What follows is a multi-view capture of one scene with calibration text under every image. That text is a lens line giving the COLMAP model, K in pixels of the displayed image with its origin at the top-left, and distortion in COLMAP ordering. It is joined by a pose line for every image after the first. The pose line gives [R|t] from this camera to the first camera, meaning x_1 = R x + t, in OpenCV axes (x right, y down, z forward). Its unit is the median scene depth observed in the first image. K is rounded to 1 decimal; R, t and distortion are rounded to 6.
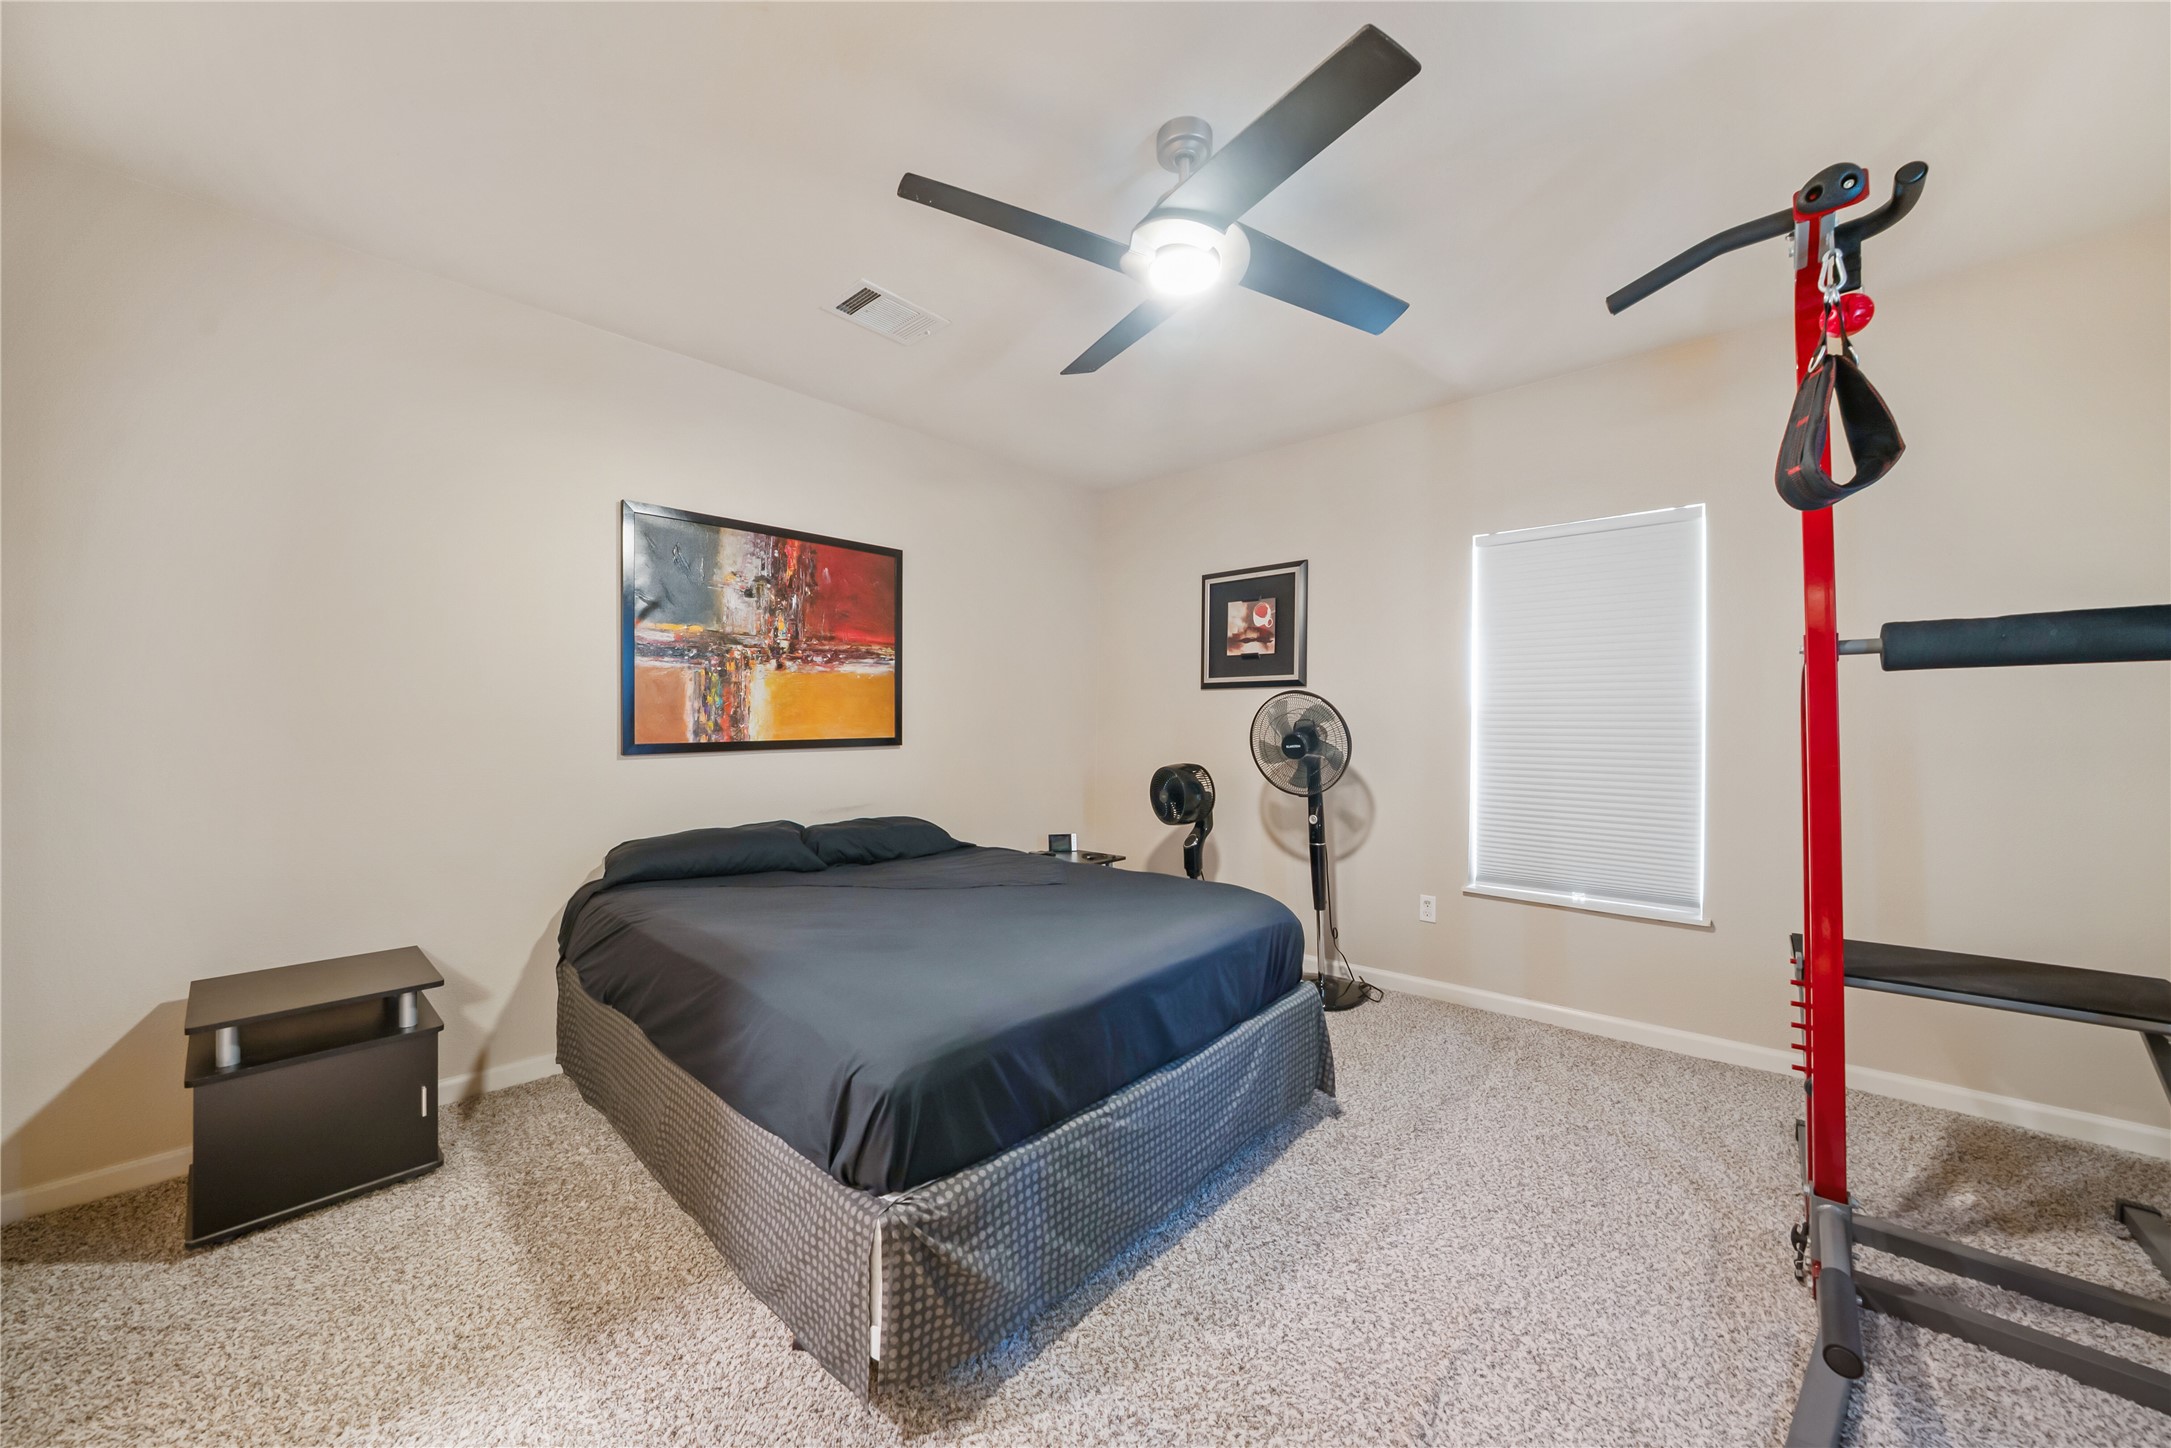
lens RADIAL K [[770.4, 0, 1095.5], [0, 770.4, 700.2], [0, 0, 1]] dist [-0.021138, 0.000595]
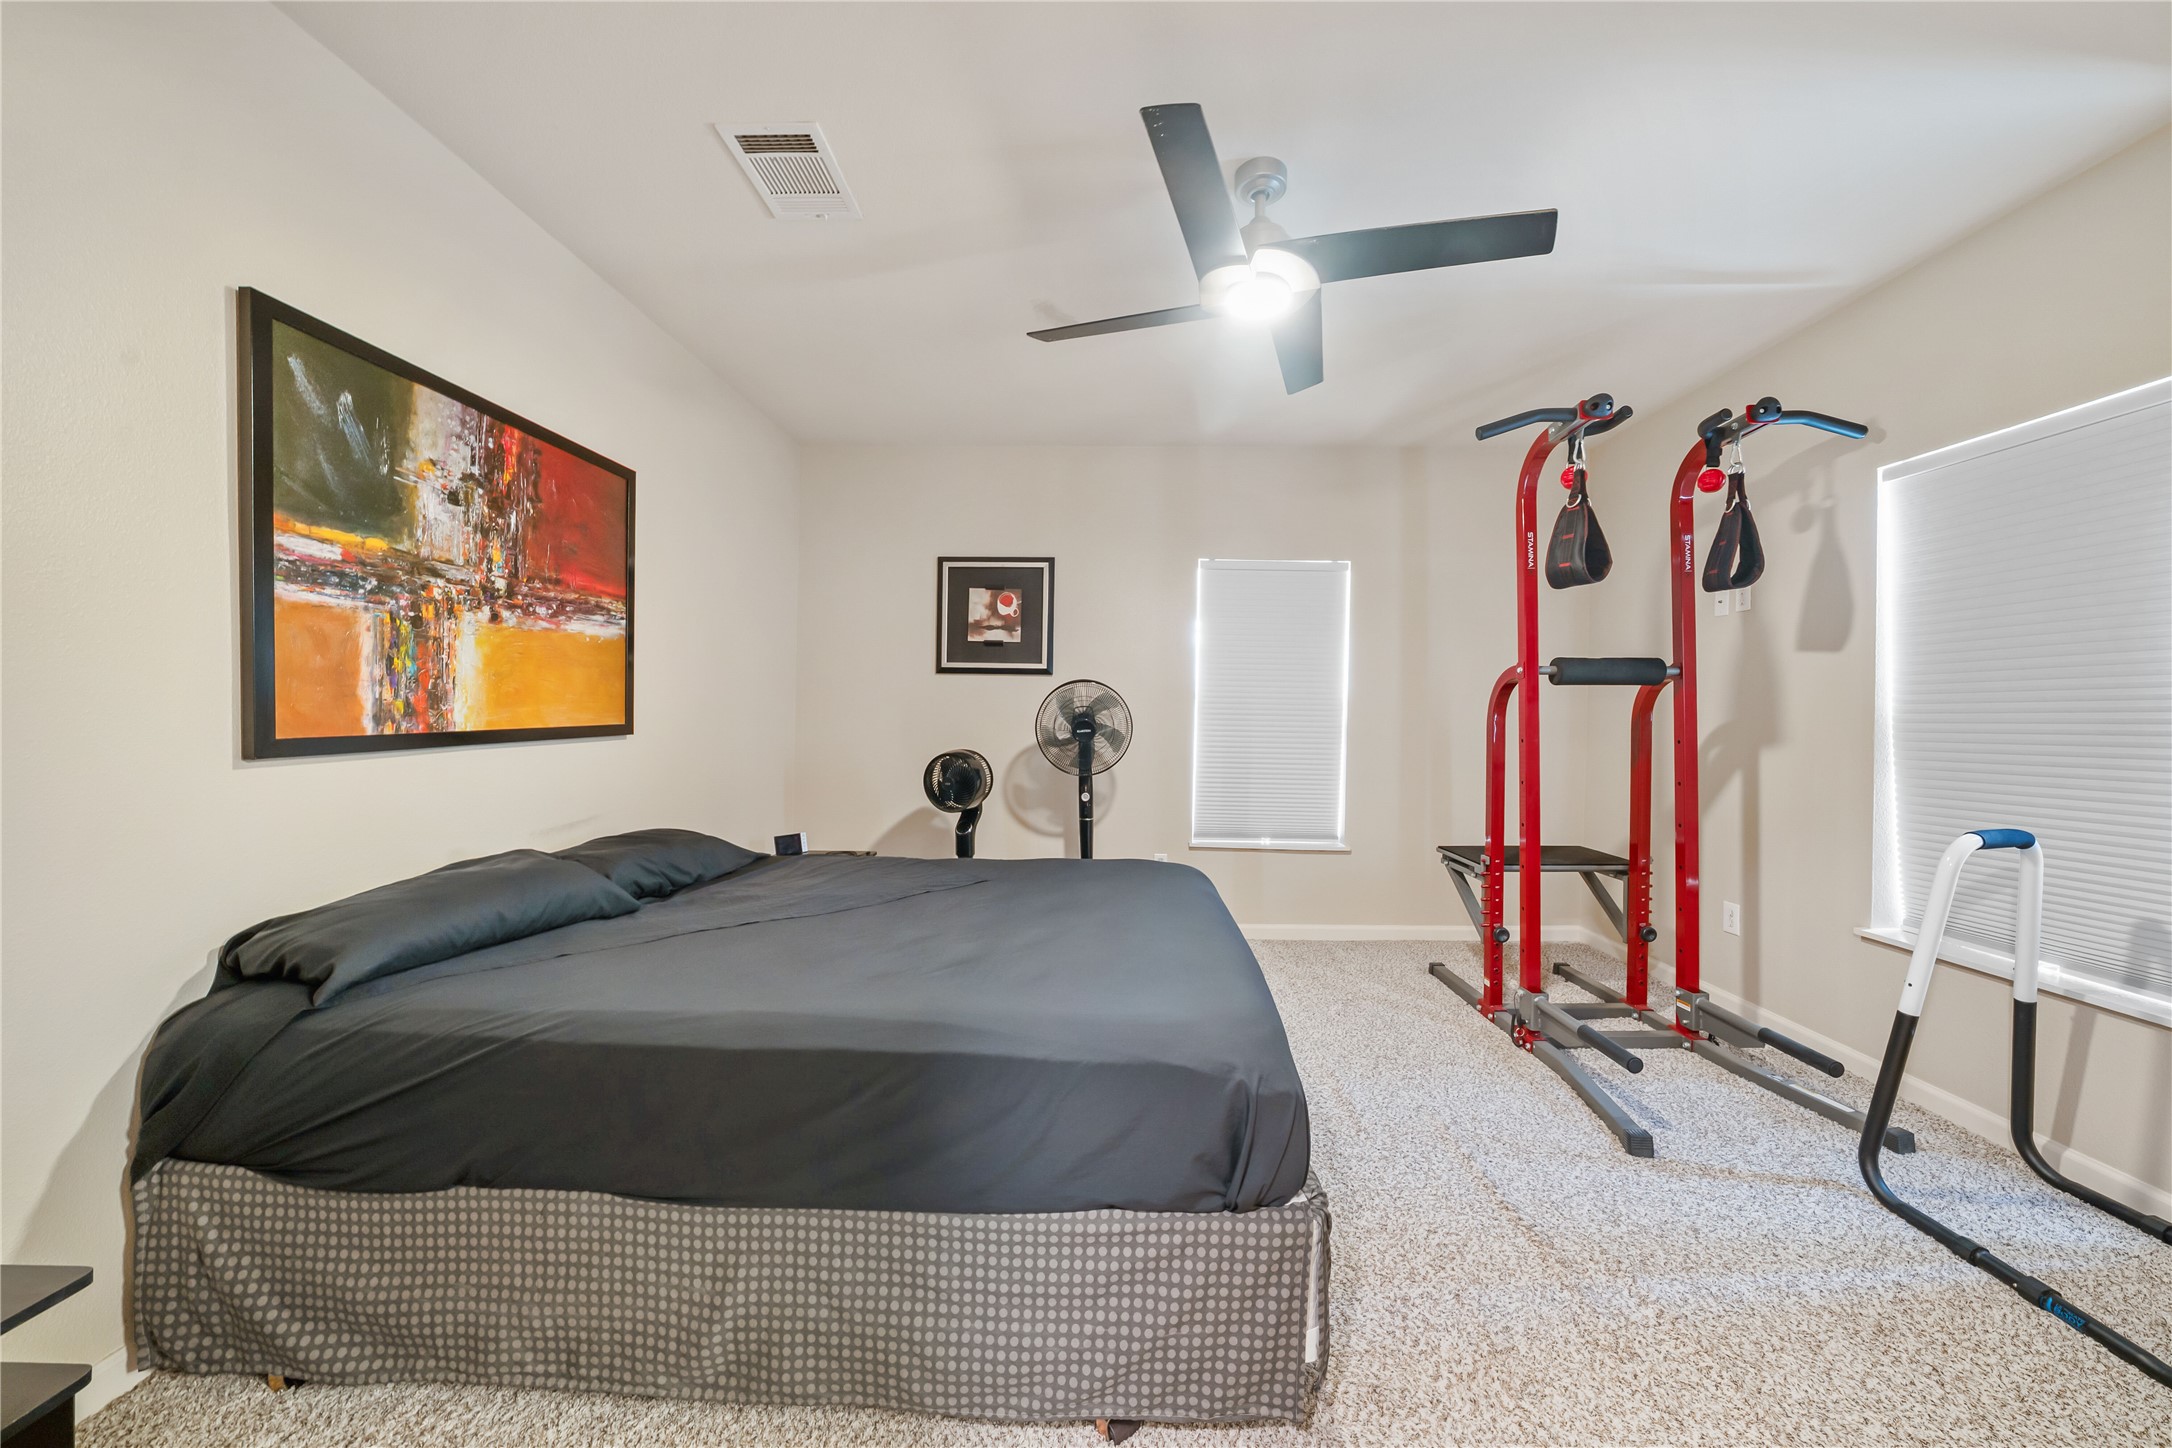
lens RADIAL K [[760.8, 0, 1073.5], [0, 760.8, 703.1], [0, 0, 1]] dist [-0.022697, 0.003493]
pose [[0.762973, 0.013215, 0.646295, -0.446443], [-0.029933, 0.999441, 0.014901, 0.005084], [-0.645737, -0.030715, 0.762942, 0.187308]]
